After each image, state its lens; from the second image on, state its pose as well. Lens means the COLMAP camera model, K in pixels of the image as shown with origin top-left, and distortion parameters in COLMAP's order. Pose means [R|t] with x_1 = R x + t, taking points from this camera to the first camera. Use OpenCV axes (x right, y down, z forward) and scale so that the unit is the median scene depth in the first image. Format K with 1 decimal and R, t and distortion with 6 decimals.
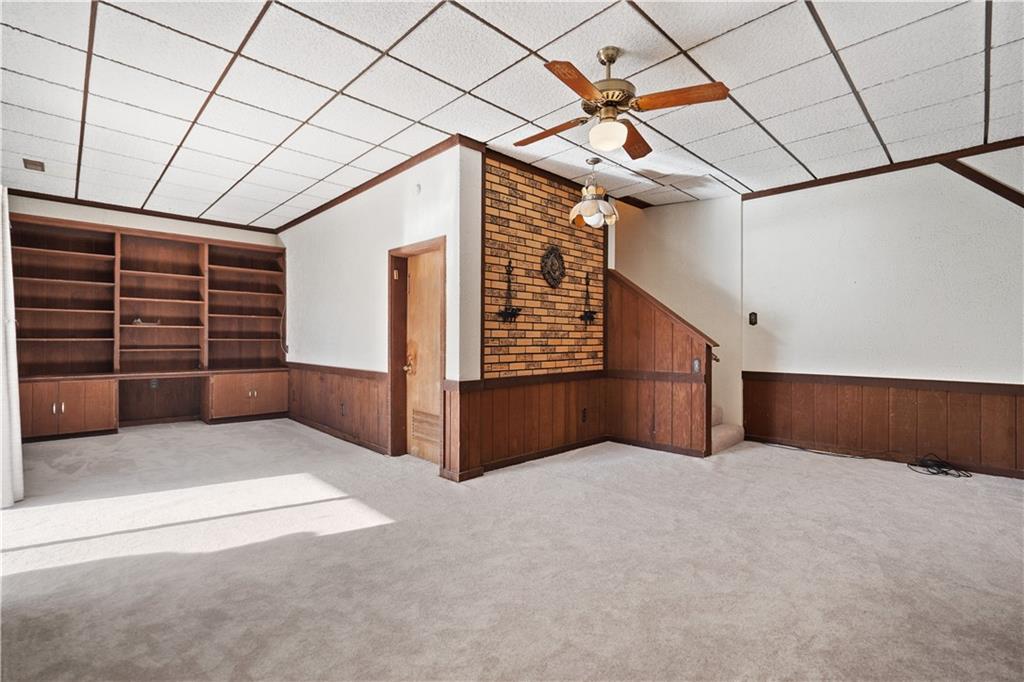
lens RADIAL K [[462.5, 0, 514.2], [0, 462.5, 338.7], [0, 0, 1]] dist [-0.000674, -0.000019]
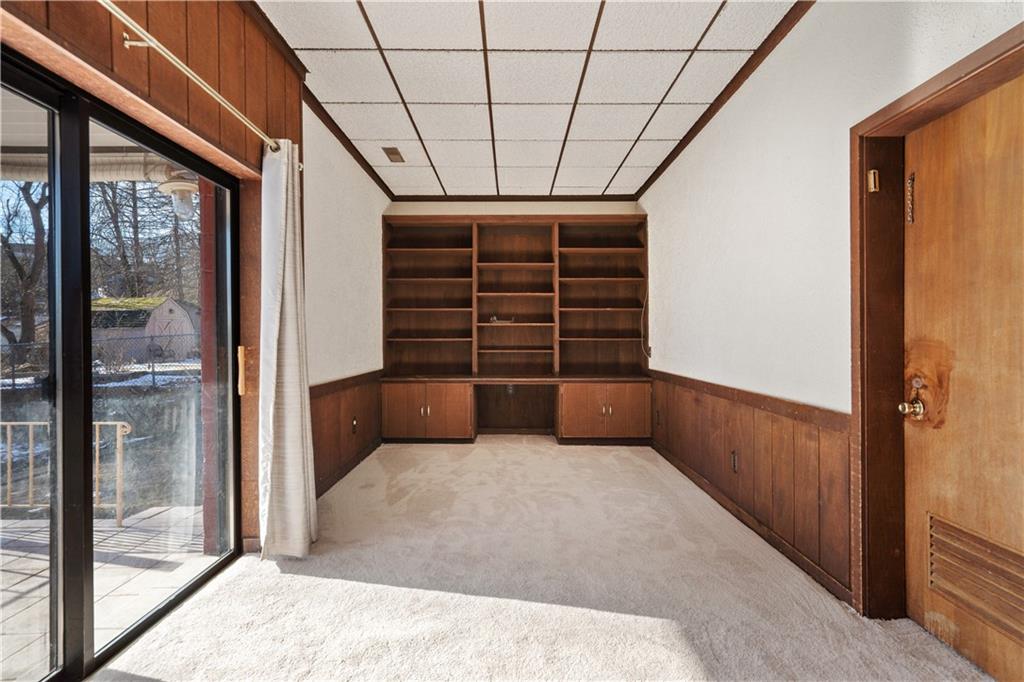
lens RADIAL K [[462.5, 0, 514.2], [0, 462.5, 338.7], [0, 0, 1]] dist [-0.000674, -0.000019]
pose [[0.718779, -0.005520, -0.695217, -0.157061], [0.005720, 0.999982, -0.002027, 0.001994], [0.695216, -0.002519, 0.718797, 0.374270]]
